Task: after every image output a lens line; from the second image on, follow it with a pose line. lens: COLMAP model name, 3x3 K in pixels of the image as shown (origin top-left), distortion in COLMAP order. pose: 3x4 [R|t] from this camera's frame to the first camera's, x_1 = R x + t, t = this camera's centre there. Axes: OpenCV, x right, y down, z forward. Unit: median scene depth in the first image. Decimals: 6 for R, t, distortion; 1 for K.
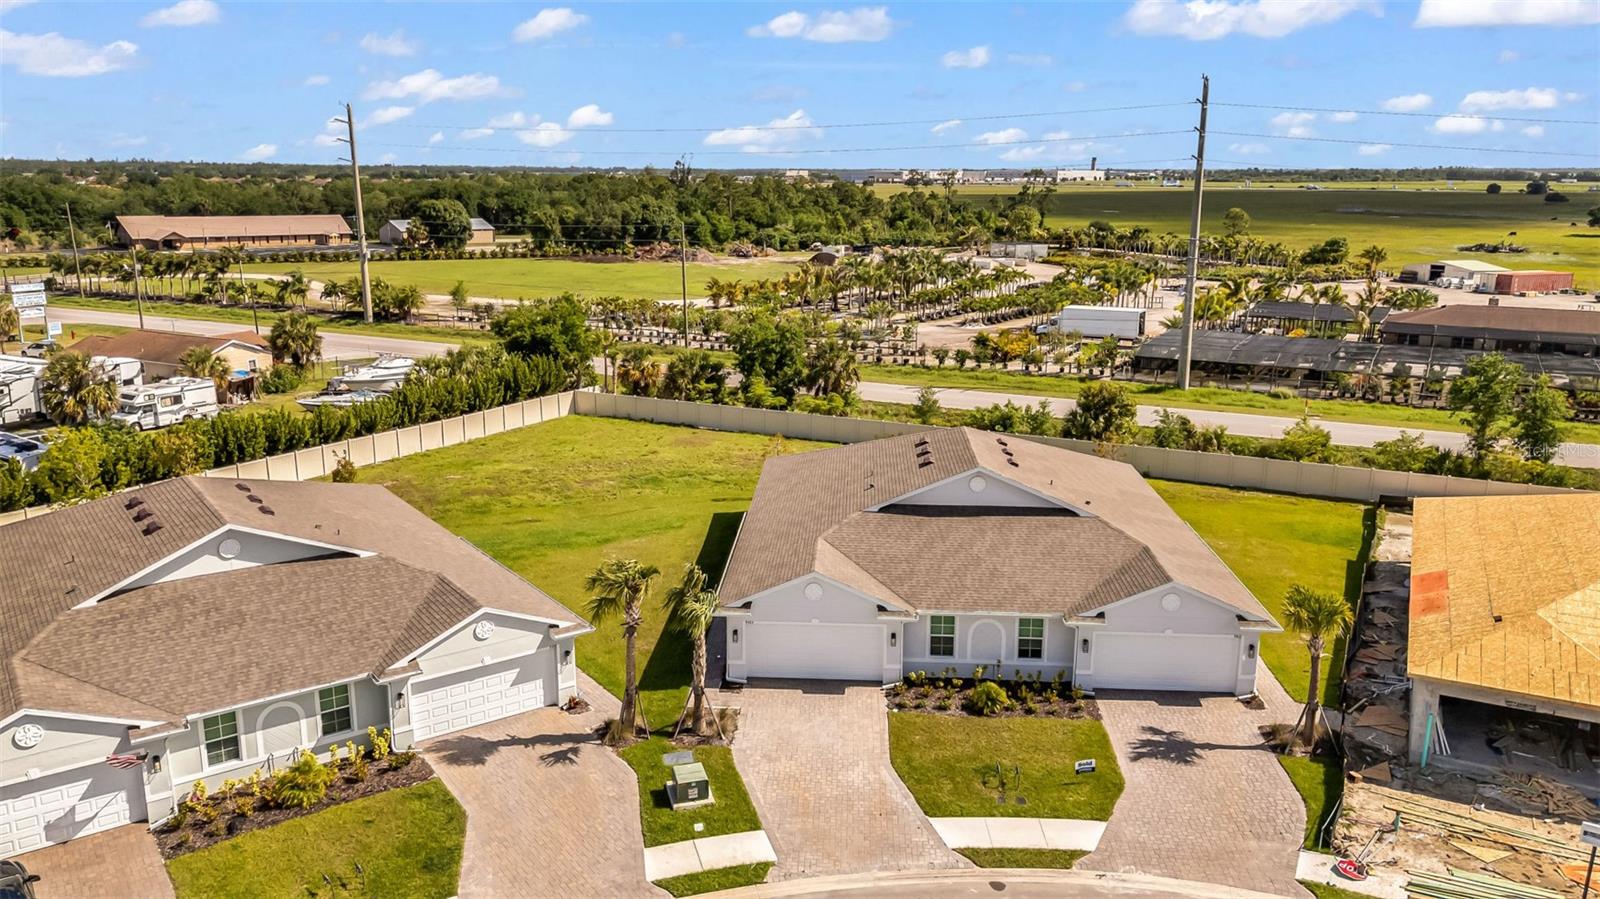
lens RADIAL K [[1173.9, 0, 800.0], [0, 1173.9, 449.5], [0, 0, 1]] dist [0.072547, -0.071033]
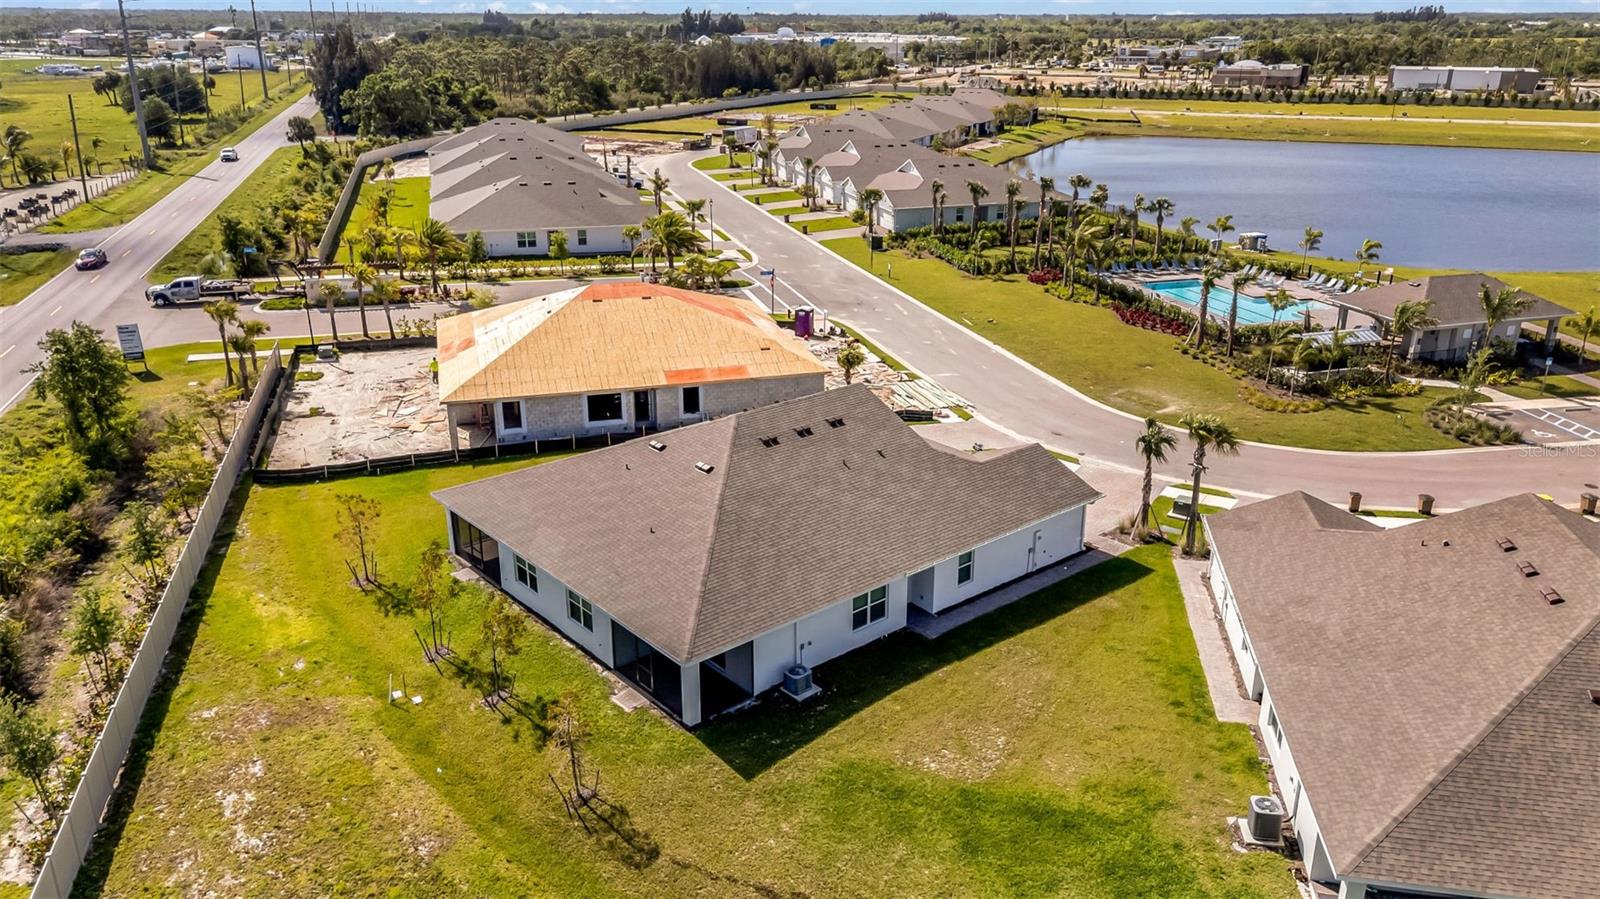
lens RADIAL K [[1173.9, 0, 800.0], [0, 1173.9, 449.5], [0, 0, 1]] dist [0.072547, -0.071033]
pose [[-0.693133, -0.253209, 0.674872, -0.619592], [0.161408, 0.857971, 0.487682, -0.513226], [-0.702506, 0.446958, -0.553818, 1.721315]]
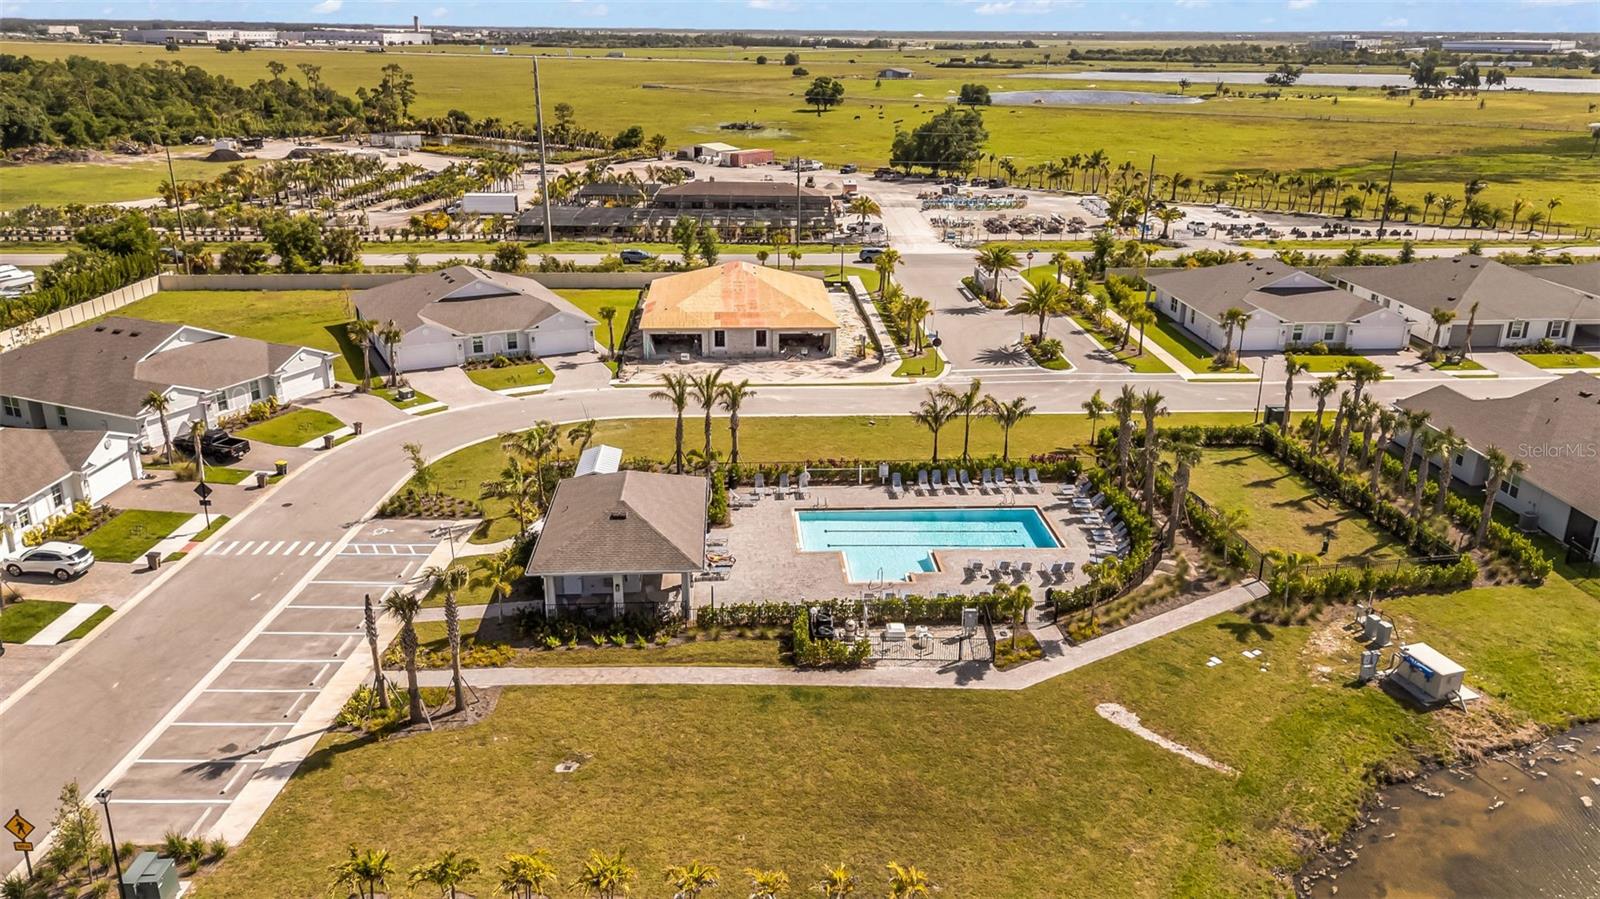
lens RADIAL K [[1175.7, 0, 800.0], [0, 1175.7, 449.5], [0, 0, 1]] dist [0.064653, -0.052094]
pose [[0.860626, -0.167570, 0.480877, -0.509505], [0.112836, 0.983586, 0.140806, 0.092742], [-0.496579, -0.066921, 0.865408, -1.468718]]
